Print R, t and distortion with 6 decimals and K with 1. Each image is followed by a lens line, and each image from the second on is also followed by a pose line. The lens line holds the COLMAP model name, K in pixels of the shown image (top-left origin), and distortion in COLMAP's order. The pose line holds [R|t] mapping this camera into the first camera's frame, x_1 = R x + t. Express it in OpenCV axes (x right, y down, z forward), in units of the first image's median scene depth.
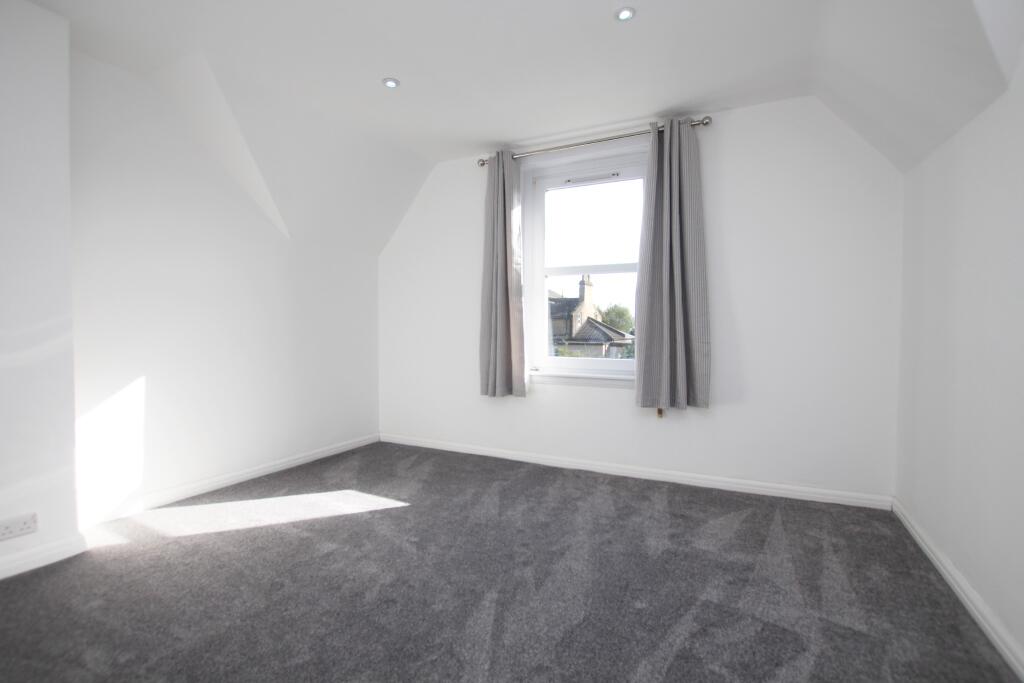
lens RADIAL K [[480.7, 0, 512.0], [0, 480.7, 341.5], [0, 0, 1]] dist [-0.026569, -0.000234]
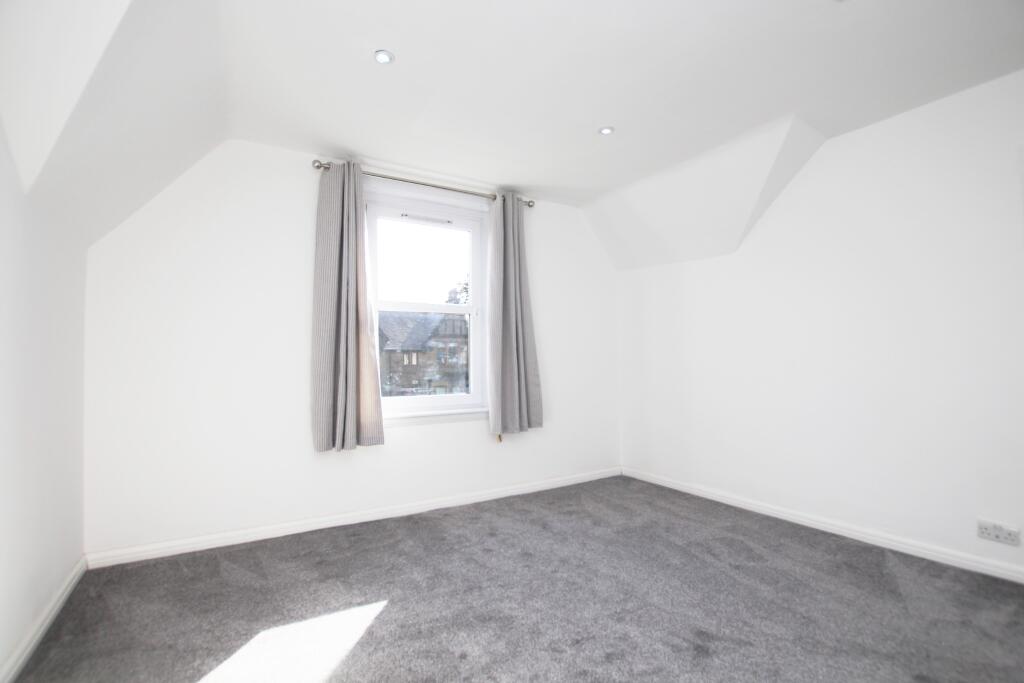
lens RADIAL K [[480.7, 0, 512.0], [0, 480.7, 341.5], [0, 0, 1]] dist [-0.026569, -0.000234]
pose [[0.519935, 0.029701, 0.853689, -0.764572], [0.036427, 0.997715, -0.056898, -0.018364], [-0.853429, 0.060681, 0.517666, 0.417935]]
